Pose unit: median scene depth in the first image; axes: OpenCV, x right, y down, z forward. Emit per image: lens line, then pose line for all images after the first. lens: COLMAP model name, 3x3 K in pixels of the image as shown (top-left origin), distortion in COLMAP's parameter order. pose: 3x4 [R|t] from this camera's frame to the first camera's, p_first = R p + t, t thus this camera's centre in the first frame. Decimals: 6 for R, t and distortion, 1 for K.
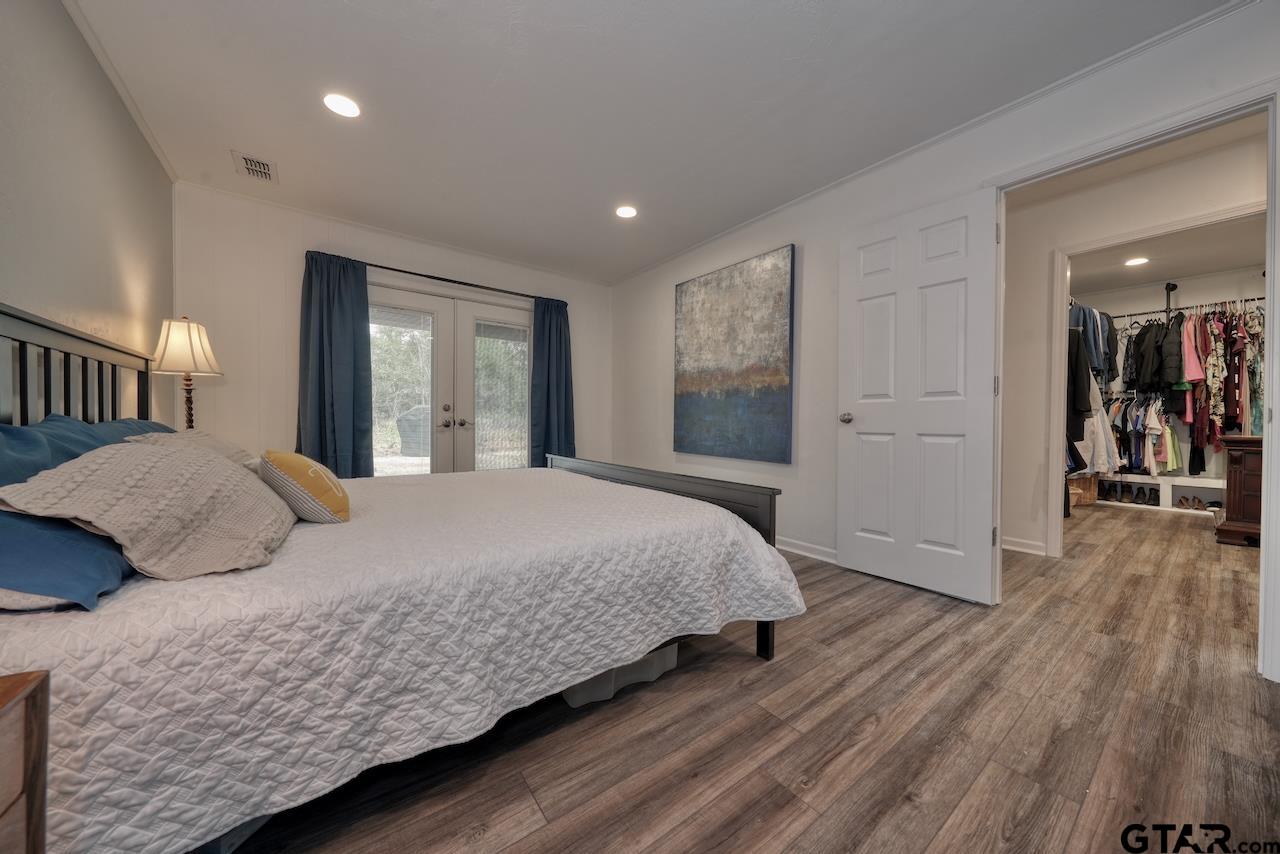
lens RADIAL K [[431.7, 0, 643.0], [0, 431.7, 425.3], [0, 0, 1]] dist [-0.001628, 0.000175]
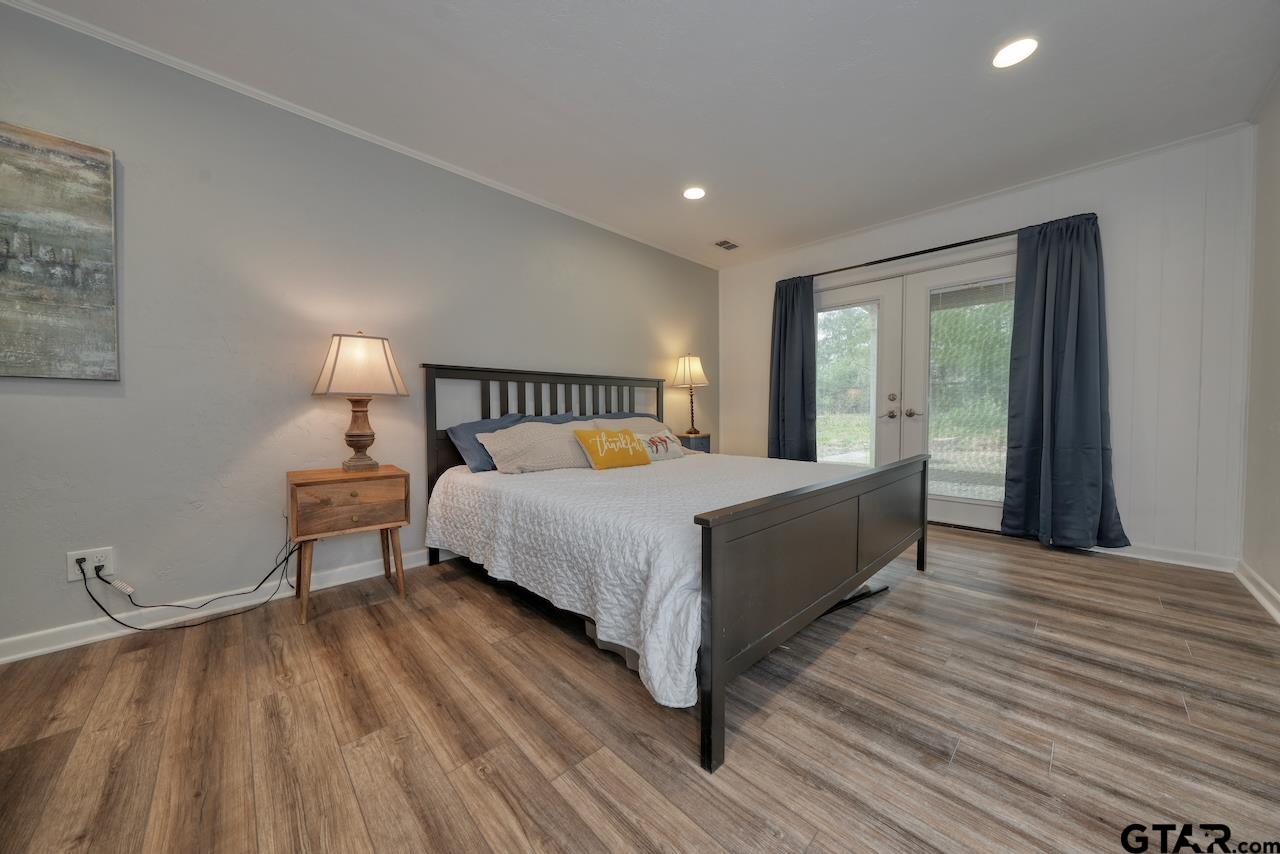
lens RADIAL K [[431.7, 0, 643.0], [0, 431.7, 425.3], [0, 0, 1]] dist [-0.001628, 0.000175]
pose [[0.134238, 0.026050, -0.990607, 0.645526], [-0.002778, 0.999660, 0.025911, -0.004932], [0.990945, -0.000727, 0.134265, 0.565409]]
